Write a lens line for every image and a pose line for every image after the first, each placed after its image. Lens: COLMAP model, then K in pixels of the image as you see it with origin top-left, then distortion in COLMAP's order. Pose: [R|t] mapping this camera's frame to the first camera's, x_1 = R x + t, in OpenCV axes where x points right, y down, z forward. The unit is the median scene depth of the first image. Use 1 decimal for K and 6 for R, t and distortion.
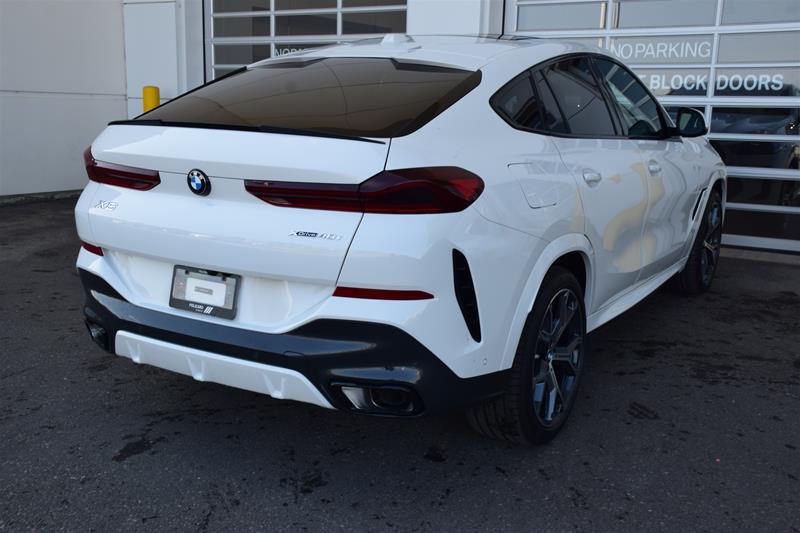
lens RADIAL K [[871.6, 0, 400.0], [0, 871.6, 266.5], [0, 0, 1]] dist [0.003122, 0.192740]
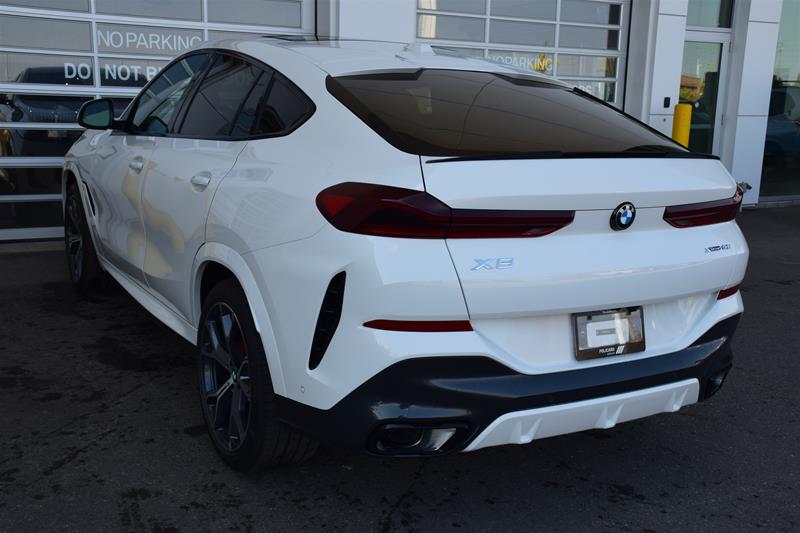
lens RADIAL K [[871.6, 0, 400.0], [0, 871.6, 266.5], [0, 0, 1]] dist [0.003122, 0.192740]
pose [[0.477308, -0.178937, 0.860325, -1.036096], [0.152114, 0.981092, 0.119662, -0.171865], [-0.865470, 0.073752, 0.495502, 0.673741]]
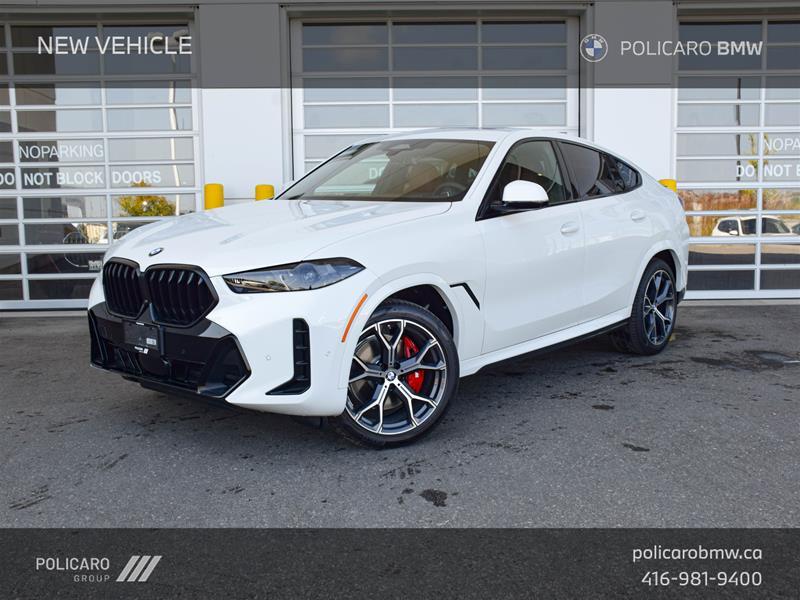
lens RADIAL K [[860.1, 0, 400.0], [0, 860.1, 300.0], [0, 0, 1]] dist [-0.078808, 0.208752]
pose [[0.835436, -0.090826, 0.542030, -0.912997], [0.136113, 0.989718, -0.043948, 0.016009], [-0.532466, 0.110493, 0.839209, 0.142991]]
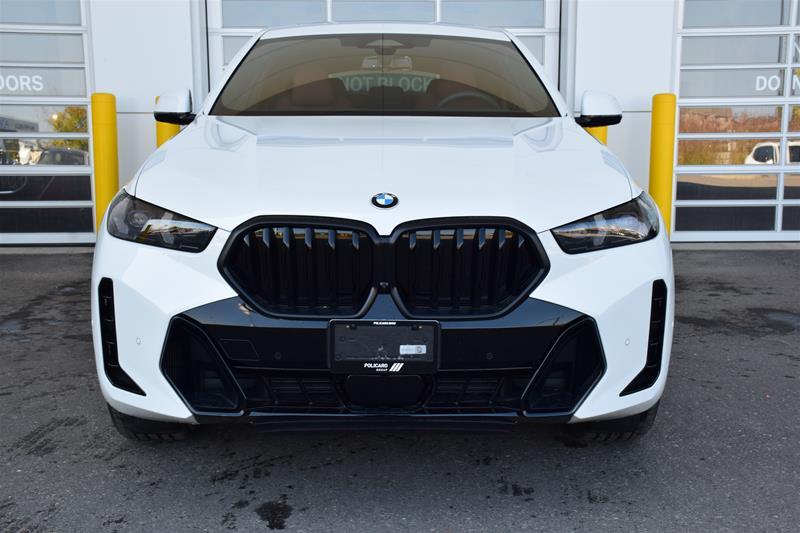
lens RADIAL K [[963.3, 0, 400.0], [0, 963.3, 266.5], [0, 0, 1]] dist [0.010042, 0.427704]
pose [[0.835636, -0.099345, 0.540224, -0.678453], [0.126145, 0.991930, -0.012712, 0.019613], [-0.534602, 0.078769, 0.841425, 0.220966]]
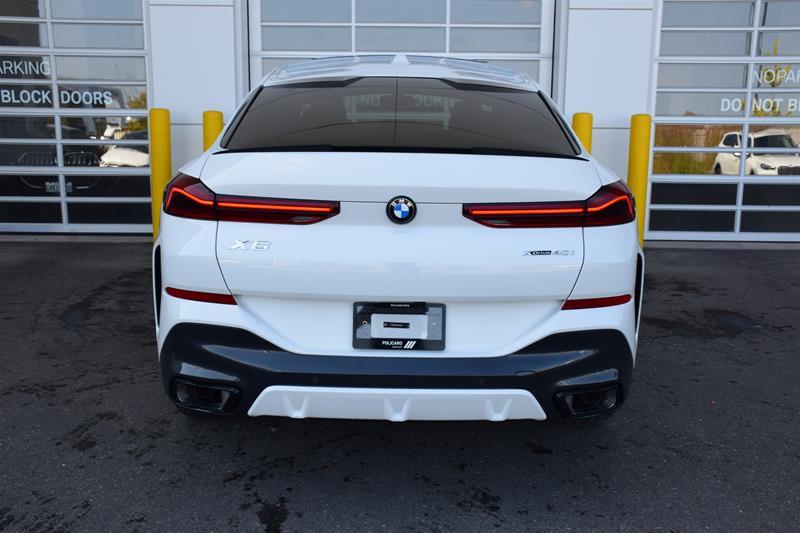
lens RADIAL K [[814.2, 0, 400.0], [0, 814.2, 266.5], [0, 0, 1]] dist [-0.046917, 0.229465]
pose [[0.853218, -0.106901, 0.510482, -0.614170], [0.108894, 0.993711, 0.026090, -0.053334], [-0.510060, 0.033328, 0.859493, 0.228393]]
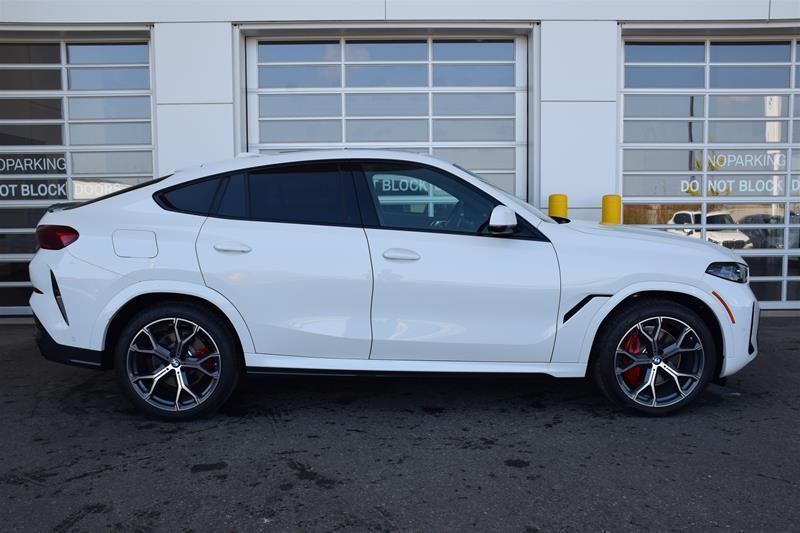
lens RADIAL K [[726.8, 0, 400.0], [0, 726.8, 266.5], [0, 0, 1]] dist [-0.093372, 0.167632]
pose [[0.842701, -0.074111, 0.533256, -0.552750], [0.128681, 0.989498, -0.065835, -0.067757], [-0.522777, 0.124099, 0.843388, 0.341109]]
